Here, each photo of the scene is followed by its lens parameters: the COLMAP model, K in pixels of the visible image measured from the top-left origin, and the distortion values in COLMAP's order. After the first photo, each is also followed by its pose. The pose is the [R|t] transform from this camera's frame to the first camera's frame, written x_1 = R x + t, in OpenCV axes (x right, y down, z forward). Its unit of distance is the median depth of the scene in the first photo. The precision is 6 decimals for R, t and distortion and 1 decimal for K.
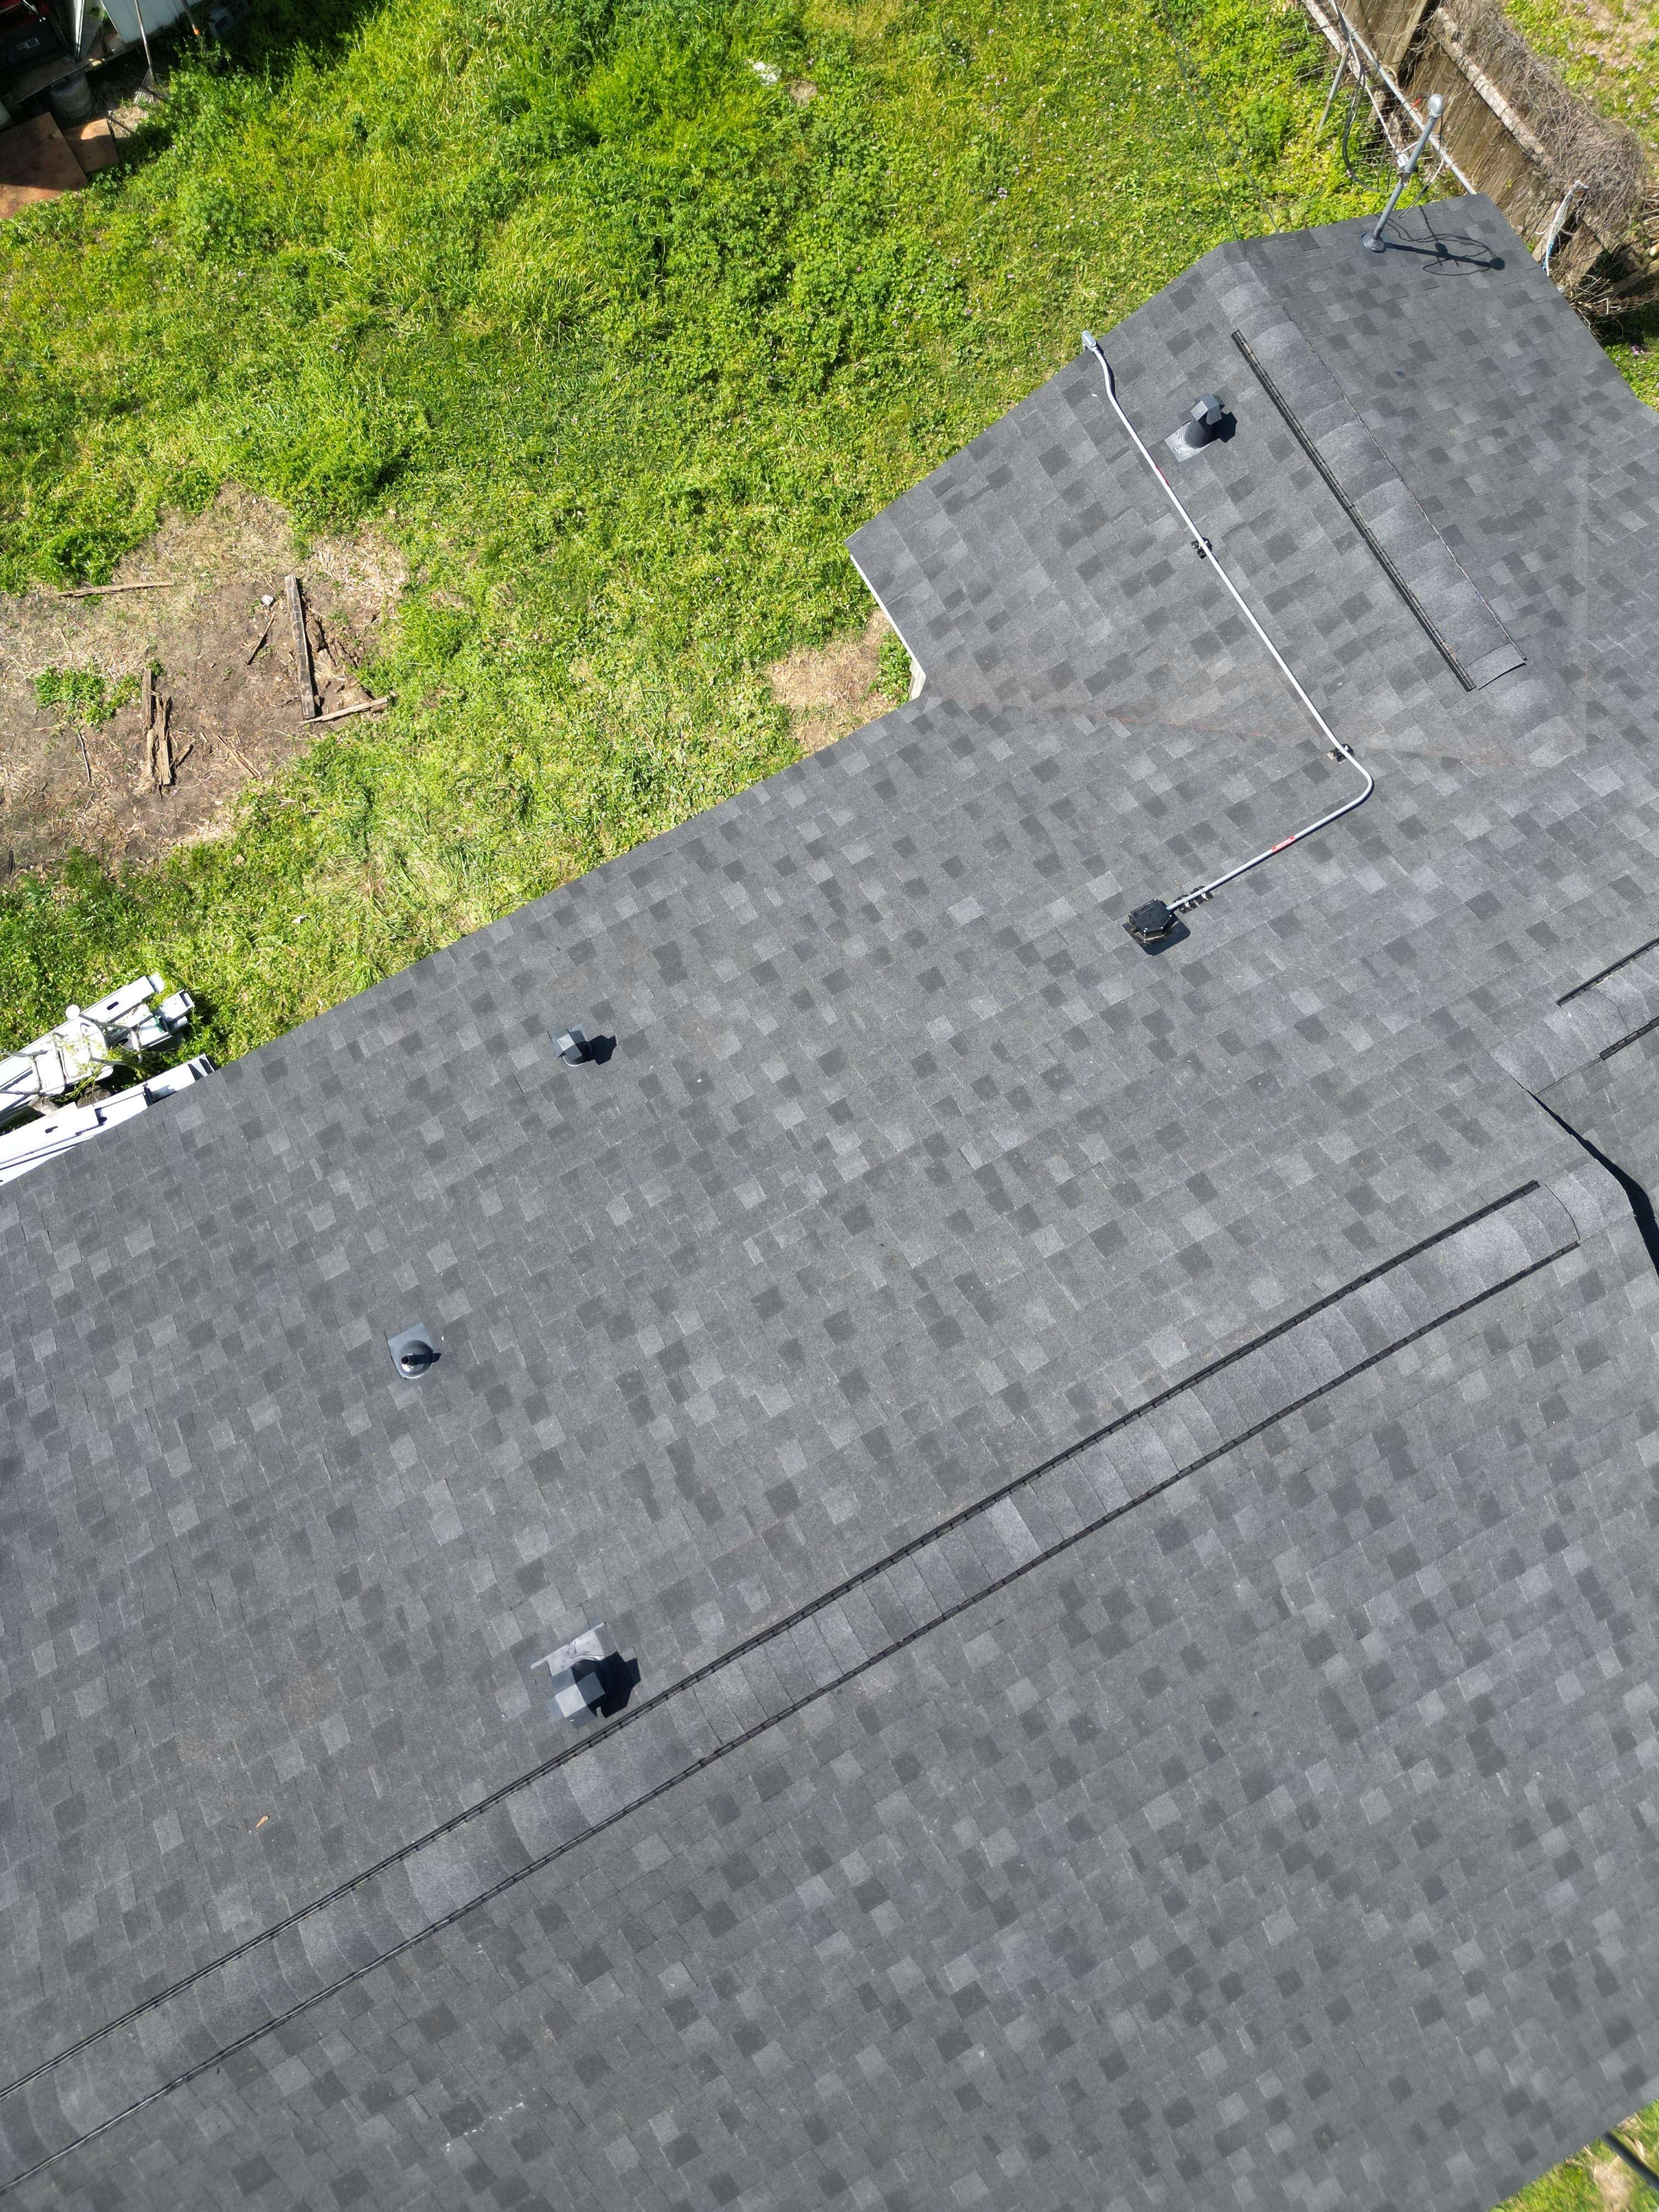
lens RADIAL K [[1558.6, 0, 825.8], [0, 1558.6, 1111.2], [0, 0, 1]] dist [0.065554, -0.063961]
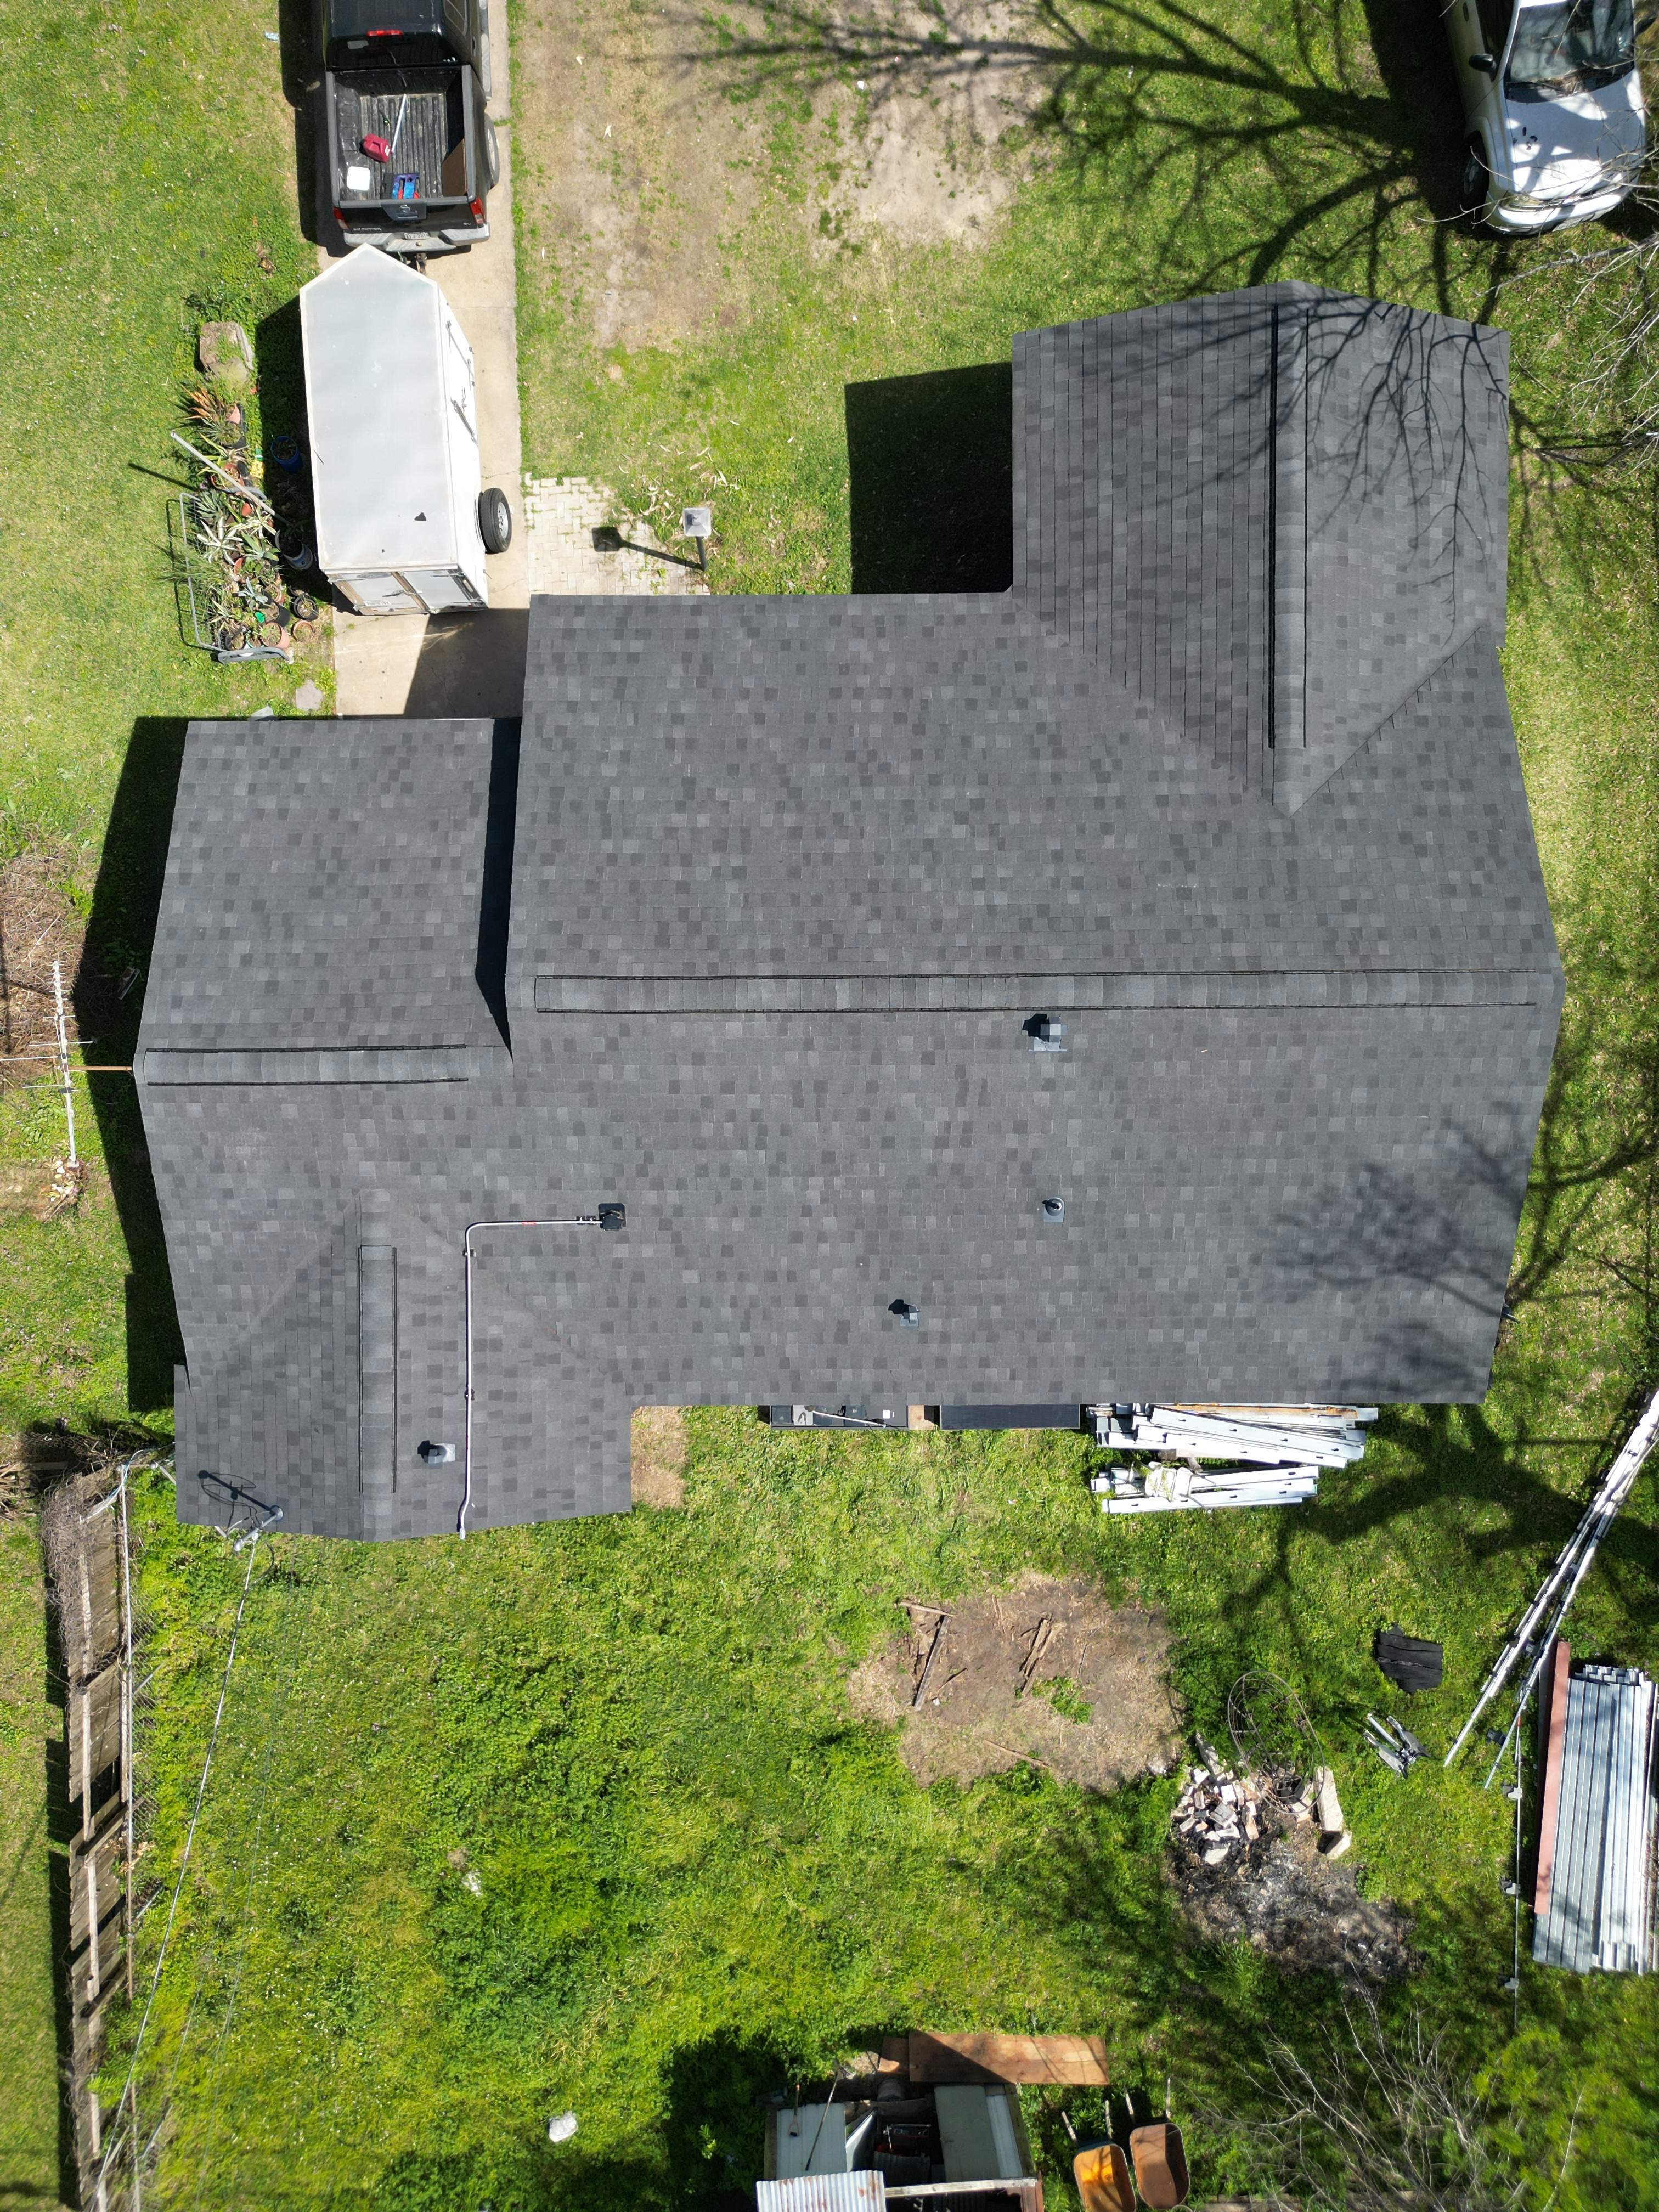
lens RADIAL K [[1557.4, 0, 824.0], [0, 1557.4, 1110.2], [0, 0, 1]] dist [0.073402, -0.080490]
pose [[-0.871737, -0.489699, -0.016425, 0.077496], [0.480551, -0.861035, 0.166403, -0.185708], [-0.095630, 0.137167, 0.985921, -0.847491]]
